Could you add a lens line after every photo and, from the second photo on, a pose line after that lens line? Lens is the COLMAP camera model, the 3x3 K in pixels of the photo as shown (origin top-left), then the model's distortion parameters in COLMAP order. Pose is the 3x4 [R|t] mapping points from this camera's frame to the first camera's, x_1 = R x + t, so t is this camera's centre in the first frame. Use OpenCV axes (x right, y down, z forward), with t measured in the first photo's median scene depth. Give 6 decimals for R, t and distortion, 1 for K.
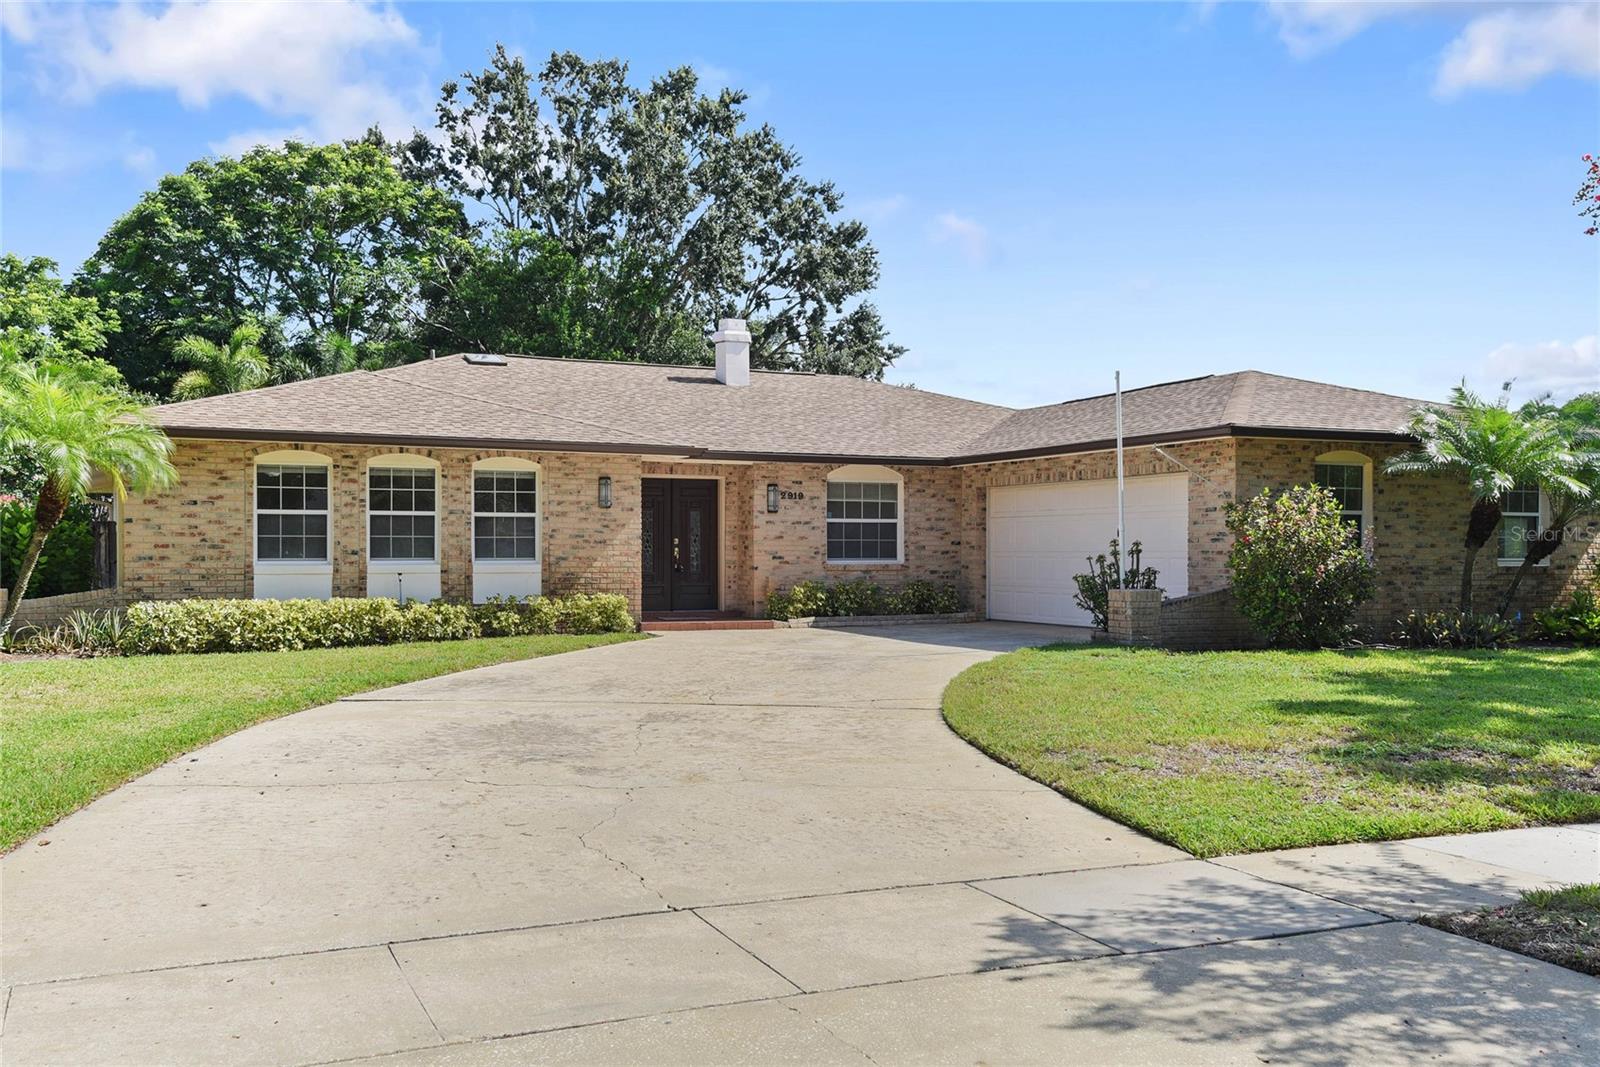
lens RADIAL K [[1398.0, 0, 800.0], [0, 1398.0, 533.5], [0, 0, 1]] dist [0.088915, 0.006543]
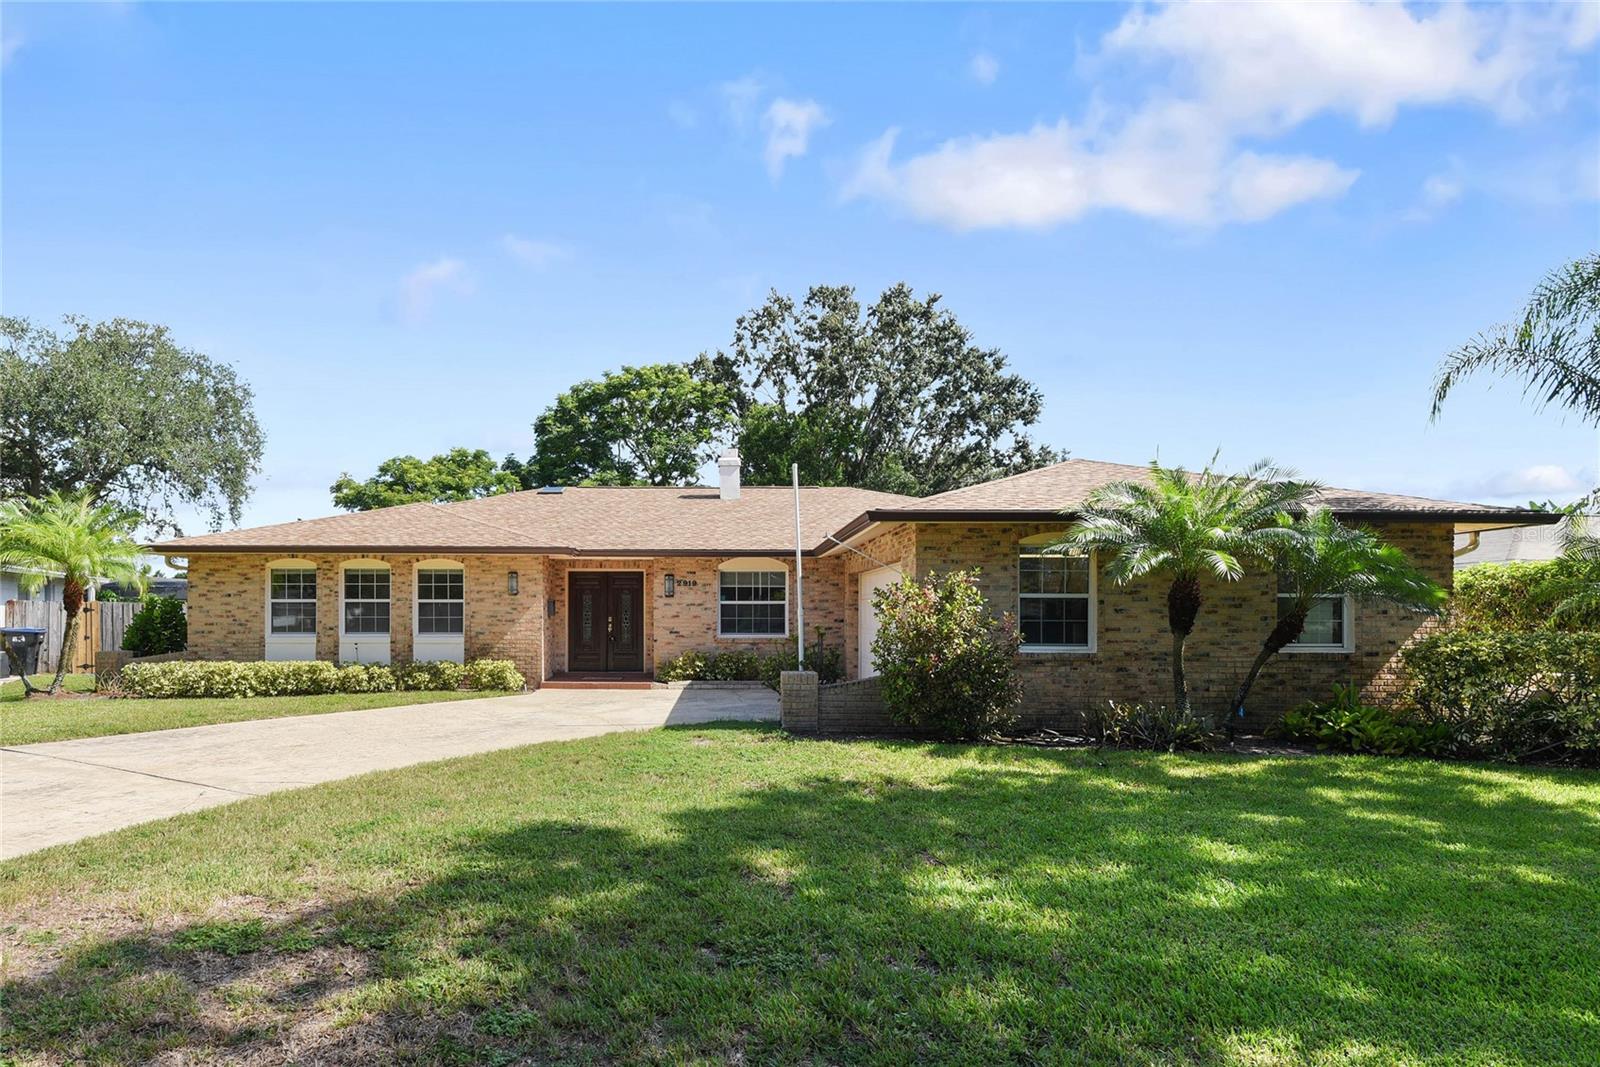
lens RADIAL K [[854.0, 0, 800.2], [0, 854.0, 601.6], [0, 0, 1]] dist [0.021837, -0.000182]
pose [[0.908250, -0.003569, -0.418414, 0.456613], [0.004182, 0.999991, 0.000549, -0.011707], [0.418408, -0.002248, 0.908256, 0.382979]]
